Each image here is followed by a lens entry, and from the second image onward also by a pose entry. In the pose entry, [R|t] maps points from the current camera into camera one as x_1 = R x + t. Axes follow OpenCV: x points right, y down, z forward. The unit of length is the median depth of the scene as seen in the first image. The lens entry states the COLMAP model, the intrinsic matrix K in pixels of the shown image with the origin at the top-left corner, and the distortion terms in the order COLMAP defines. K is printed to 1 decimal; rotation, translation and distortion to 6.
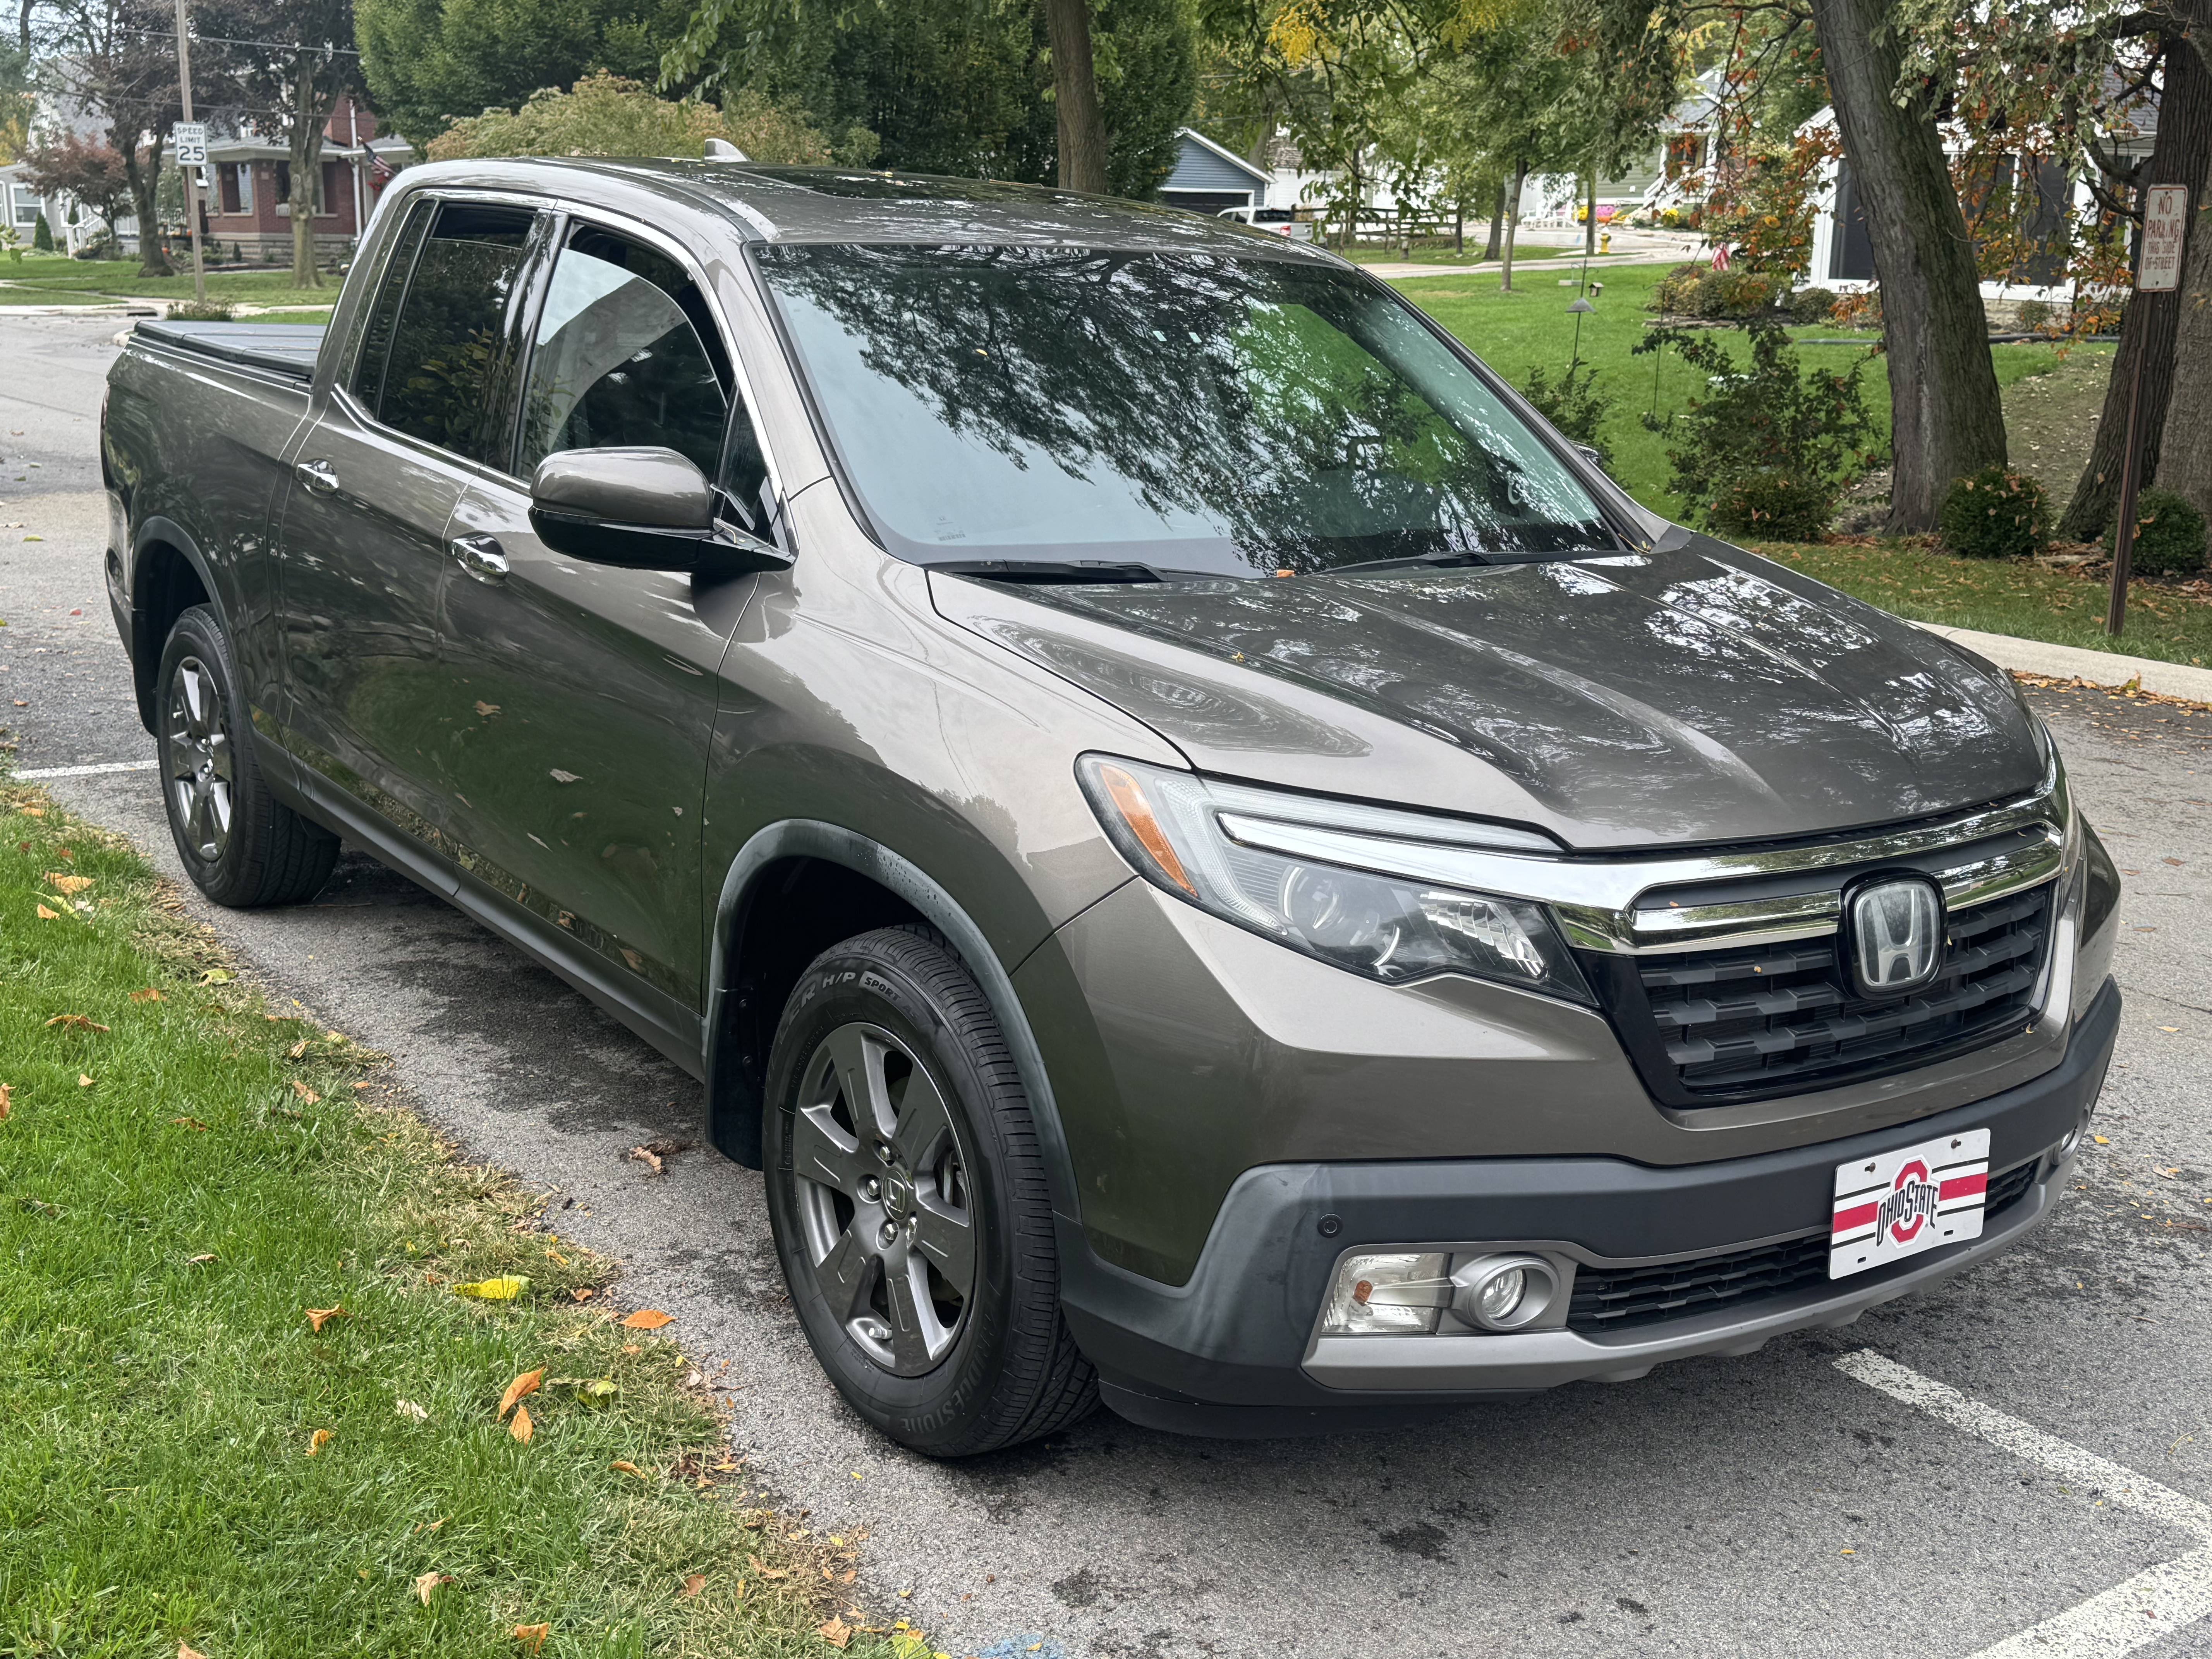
lens RADIAL K [[2474.7, 0, 1109.2], [0, 2474.7, 830.6], [0, 0, 1]] dist [0.091751, 0.000000]
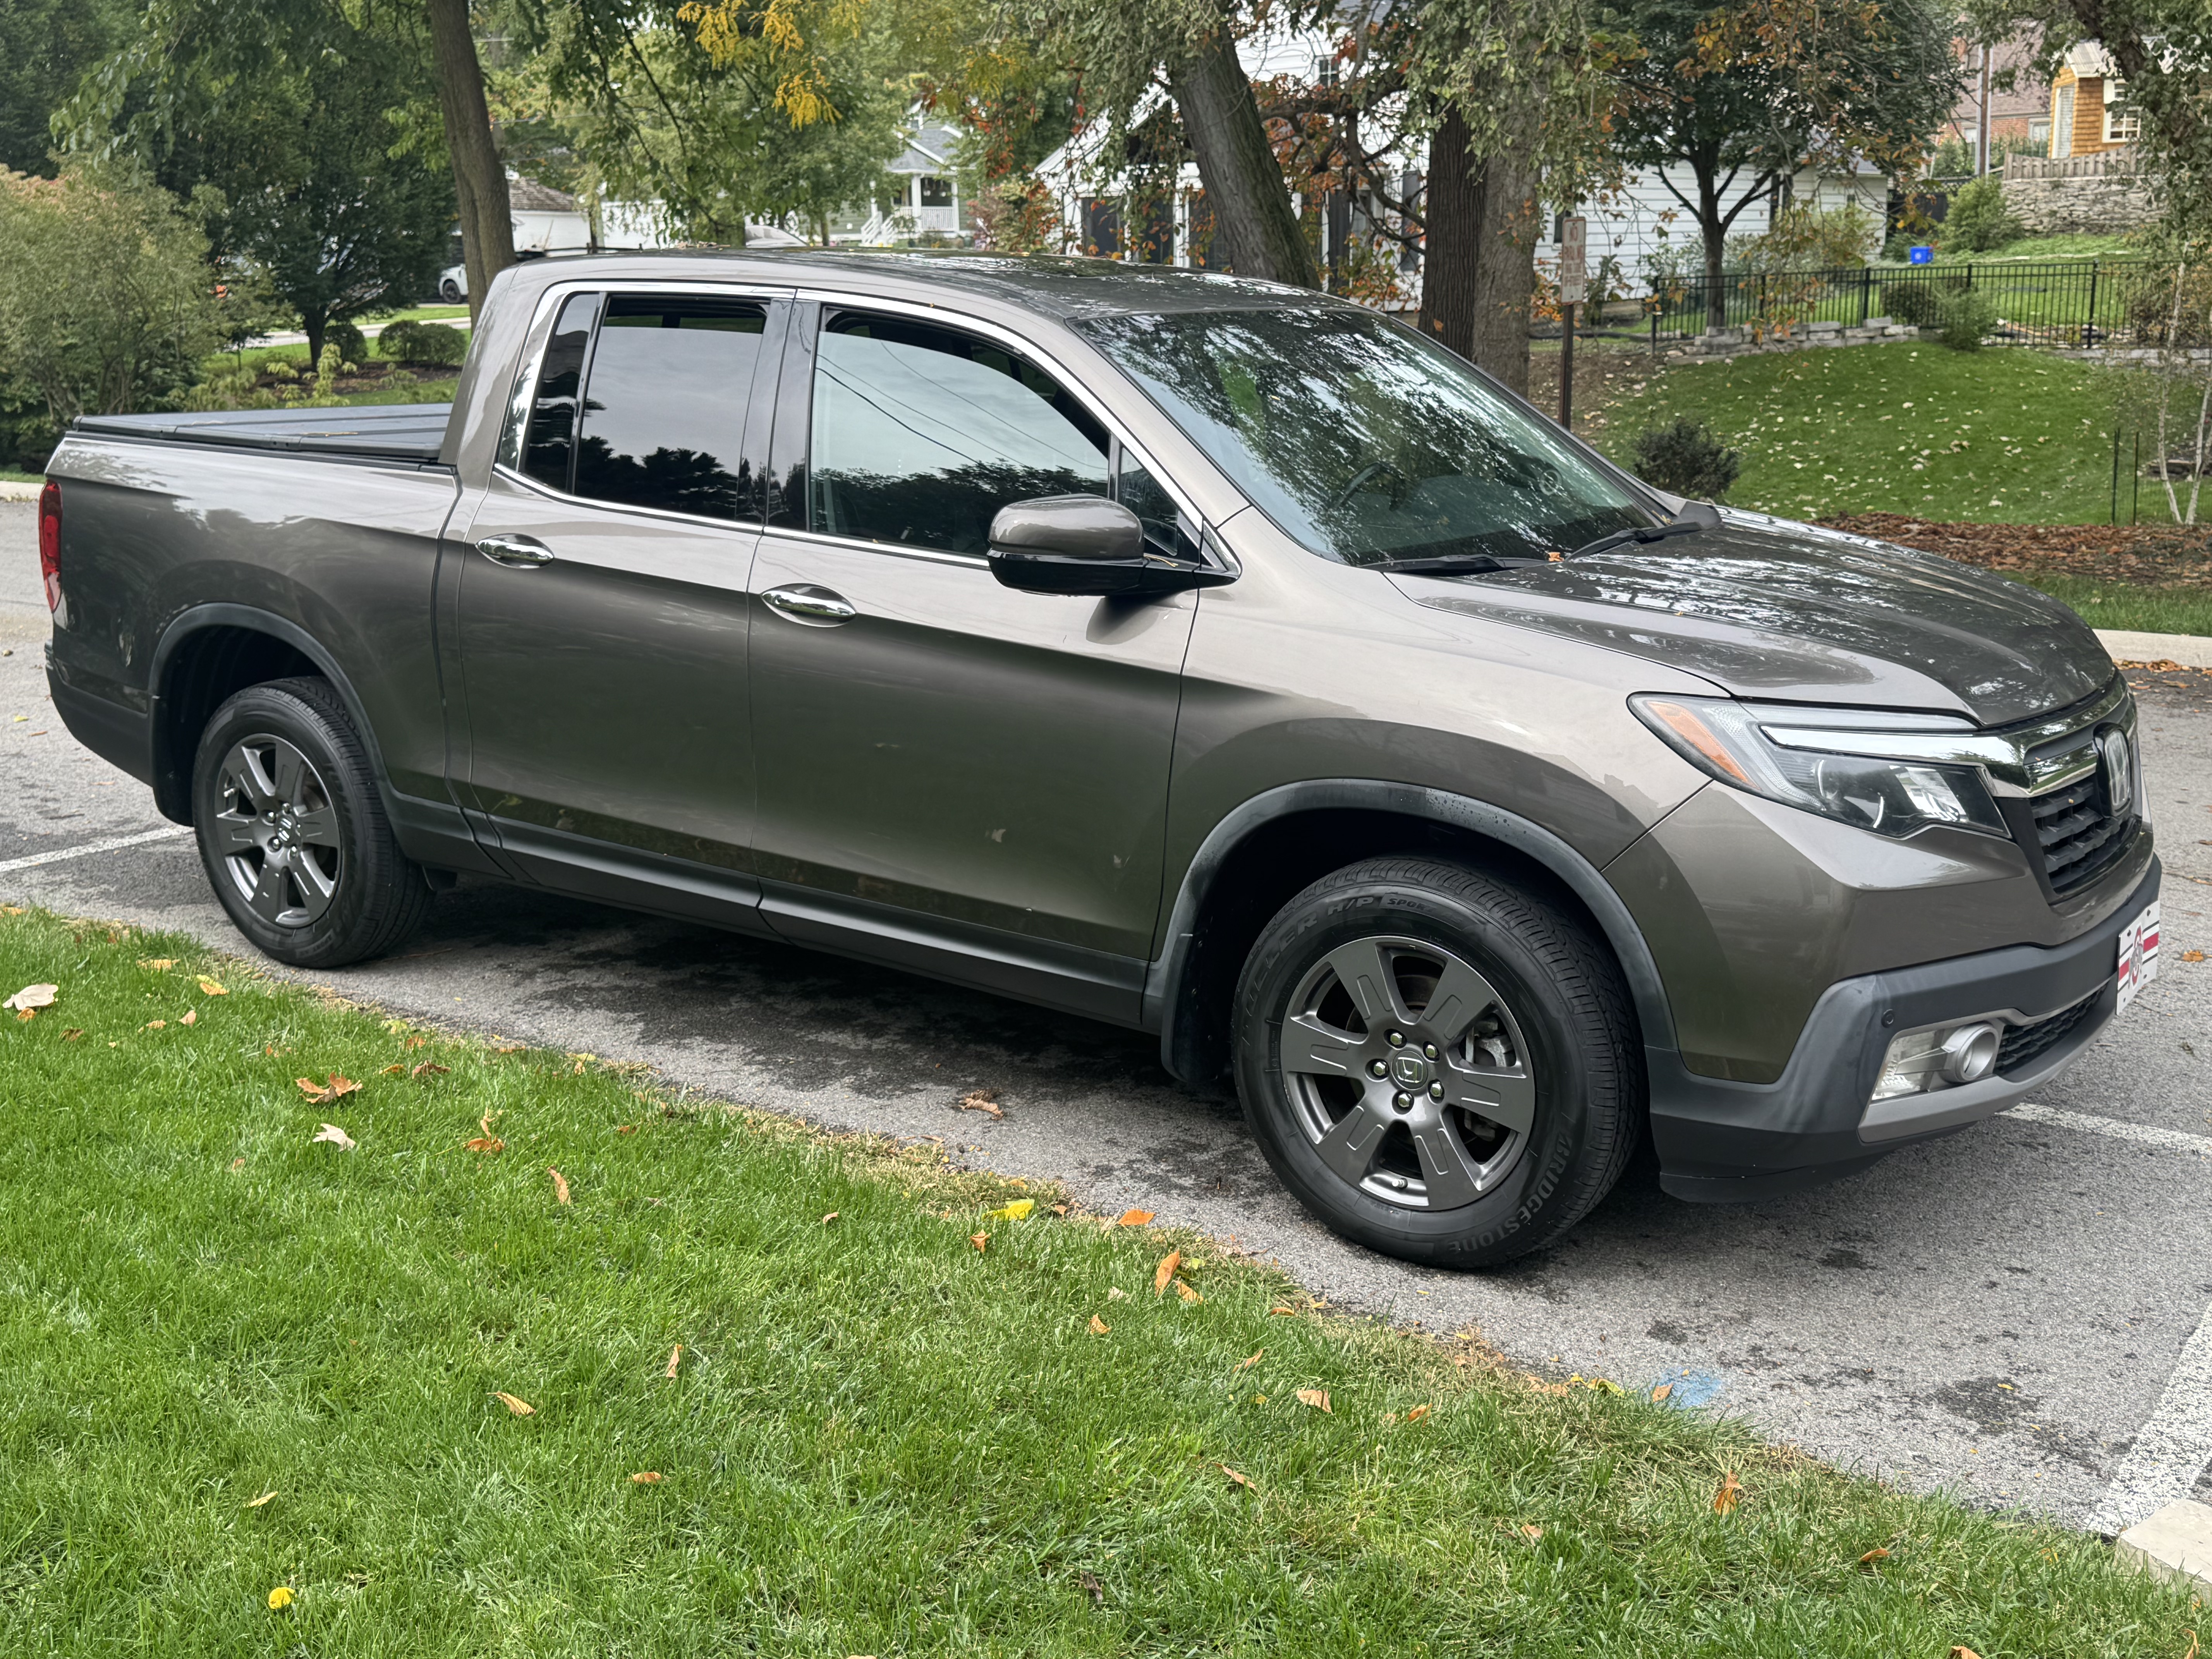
lens RADIAL K [[2322.6, 0, 1097.8], [0, 2322.6, 817.3], [0, 0, 1]] dist [0.081430, 0.000000]
pose [[0.939807, -0.115530, 0.321582, -0.593305], [0.116505, 0.993057, 0.016283, -0.017534], [-0.321231, 0.022163, 0.946742, -0.065076]]
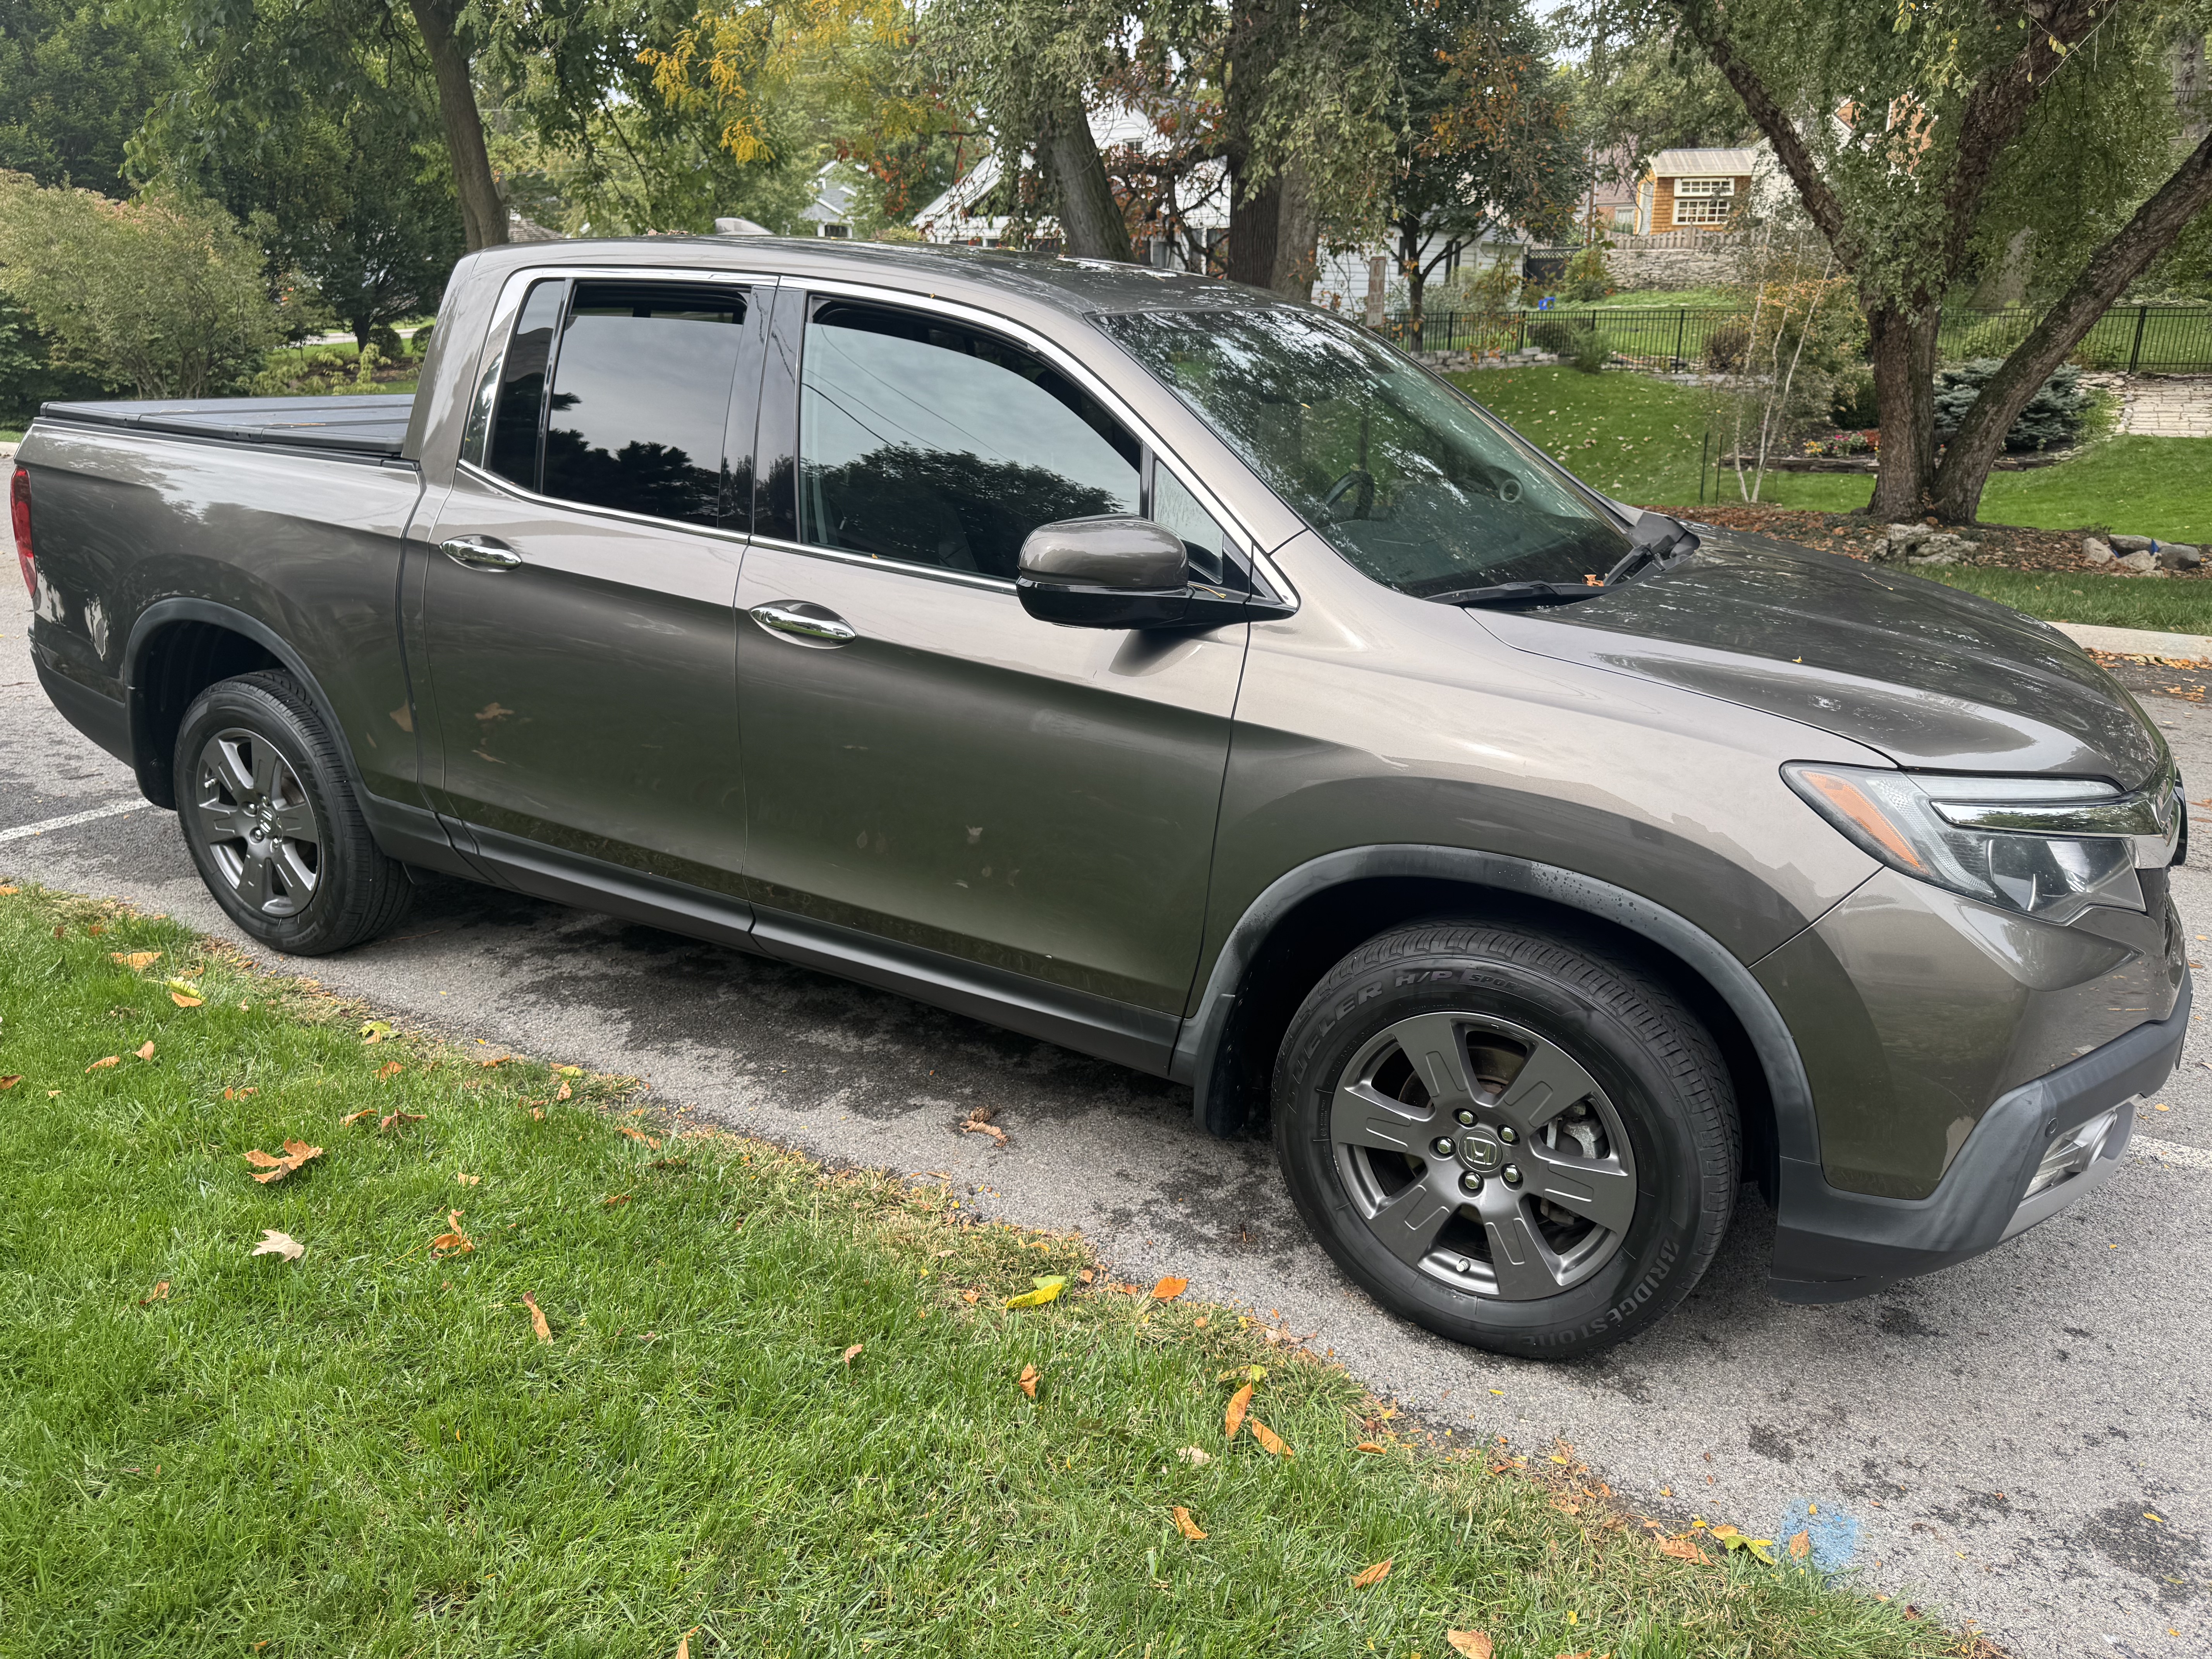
lens RADIAL K [[1585.7, 0, 1097.4], [0, 1585.7, 831.7], [0, 0, 1]] dist [0.032770, -0.022272]
pose [[0.905767, -0.151328, 0.395835, -0.516060], [0.113901, 0.986631, 0.116556, -0.106359], [-0.408182, -0.060487, 0.910895, 0.400664]]
